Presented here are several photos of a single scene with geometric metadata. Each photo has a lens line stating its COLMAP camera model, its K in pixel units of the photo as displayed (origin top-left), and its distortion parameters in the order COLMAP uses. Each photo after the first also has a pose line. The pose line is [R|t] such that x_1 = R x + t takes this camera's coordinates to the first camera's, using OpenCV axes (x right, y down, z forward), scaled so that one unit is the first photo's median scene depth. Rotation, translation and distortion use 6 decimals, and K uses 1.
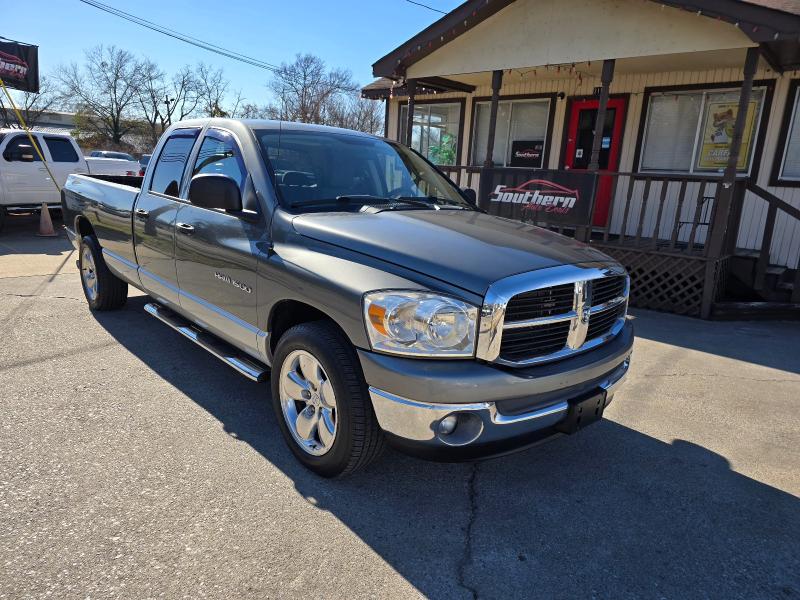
lens RADIAL K [[551.2, 0, 405.0], [0, 551.2, 313.6], [0, 0, 1]] dist [0.057194, -0.059232]
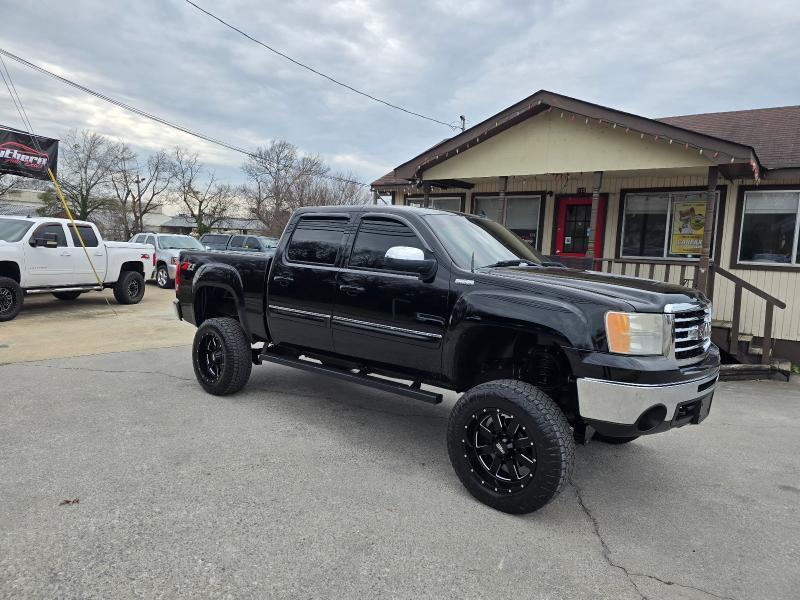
lens RADIAL K [[551.0, 0, 405.4], [0, 551.0, 296.7], [0, 0, 1]] dist [0.068384, -0.073539]
pose [[0.996647, -0.010856, 0.081094, -0.120928], [0.023288, 0.987802, -0.153967, 0.002612], [-0.078433, 0.155339, 0.984743, -0.106537]]
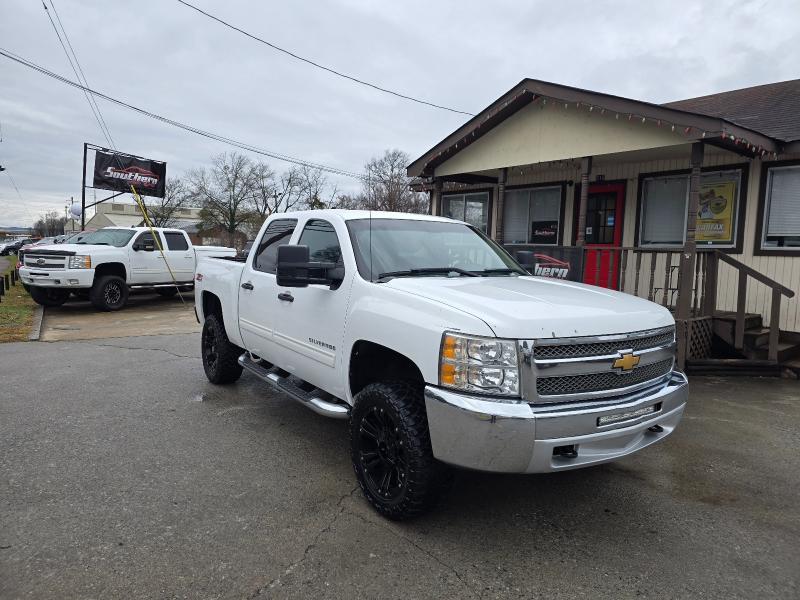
lens RADIAL K [[553.5, 0, 397.1], [0, 553.5, 298.2], [0, 0, 1]] dist [0.060111, -0.060215]
pose [[0.983298, -0.010744, -0.181684, 0.129152], [-0.019138, 0.986618, -0.161919, 0.036139], [0.180993, 0.162692, 0.969935, -0.140315]]
